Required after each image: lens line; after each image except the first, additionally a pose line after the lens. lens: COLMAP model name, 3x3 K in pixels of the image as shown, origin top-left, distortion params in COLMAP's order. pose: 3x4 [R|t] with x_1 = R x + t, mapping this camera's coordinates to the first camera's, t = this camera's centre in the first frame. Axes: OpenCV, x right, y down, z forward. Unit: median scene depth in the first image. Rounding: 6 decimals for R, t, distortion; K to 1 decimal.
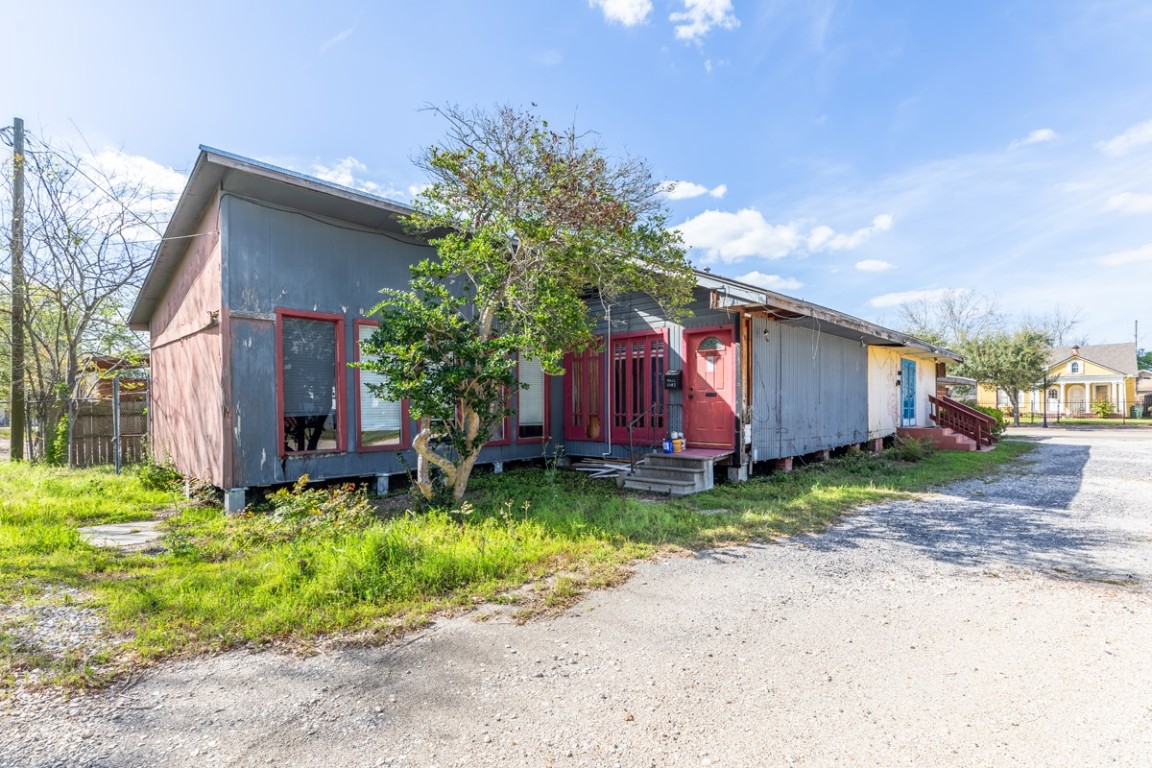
lens RADIAL K [[516.4, 0, 585.7], [0, 516.4, 421.3], [0, 0, 1]] dist [0.008231, -0.001071]
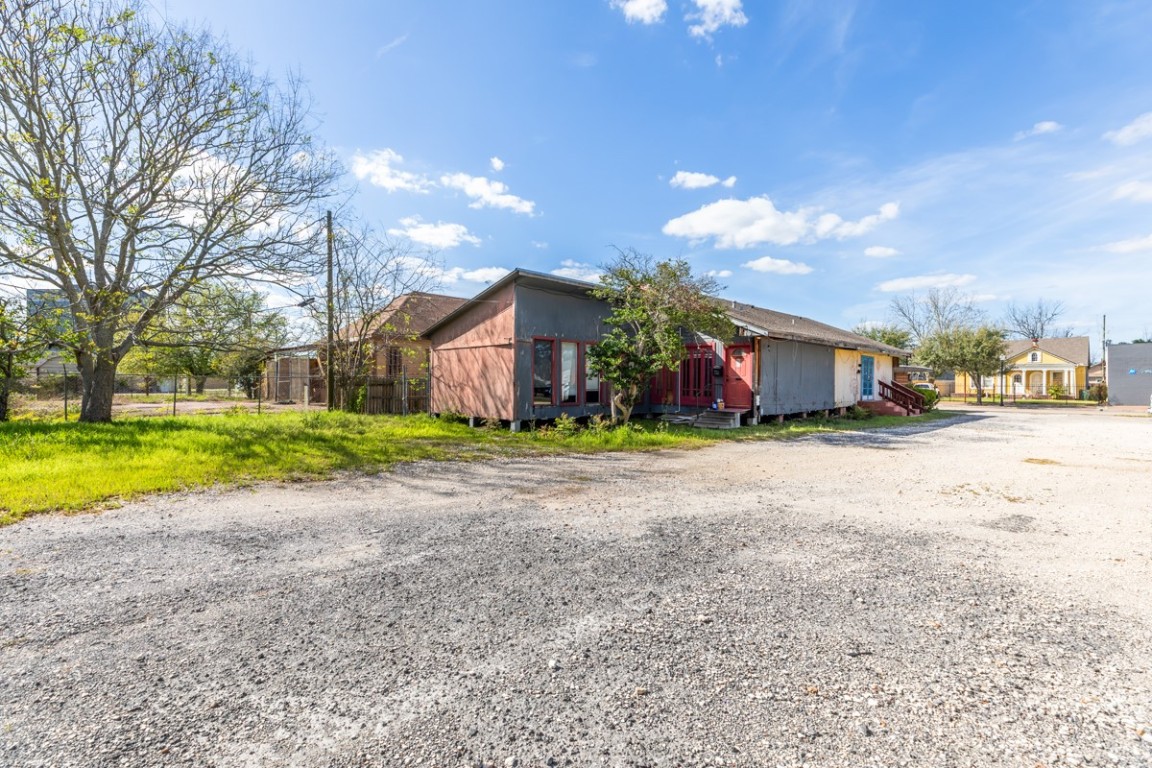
lens RADIAL K [[516.4, 0, 572.4], [0, 516.4, 383.3], [0, 0, 1]] dist [0.008231, -0.001071]
pose [[0.999099, 0.015125, -0.039666, -0.088256], [-0.016188, 0.999514, -0.026635, 0.007075], [0.039244, 0.027253, 0.998858, -0.277670]]
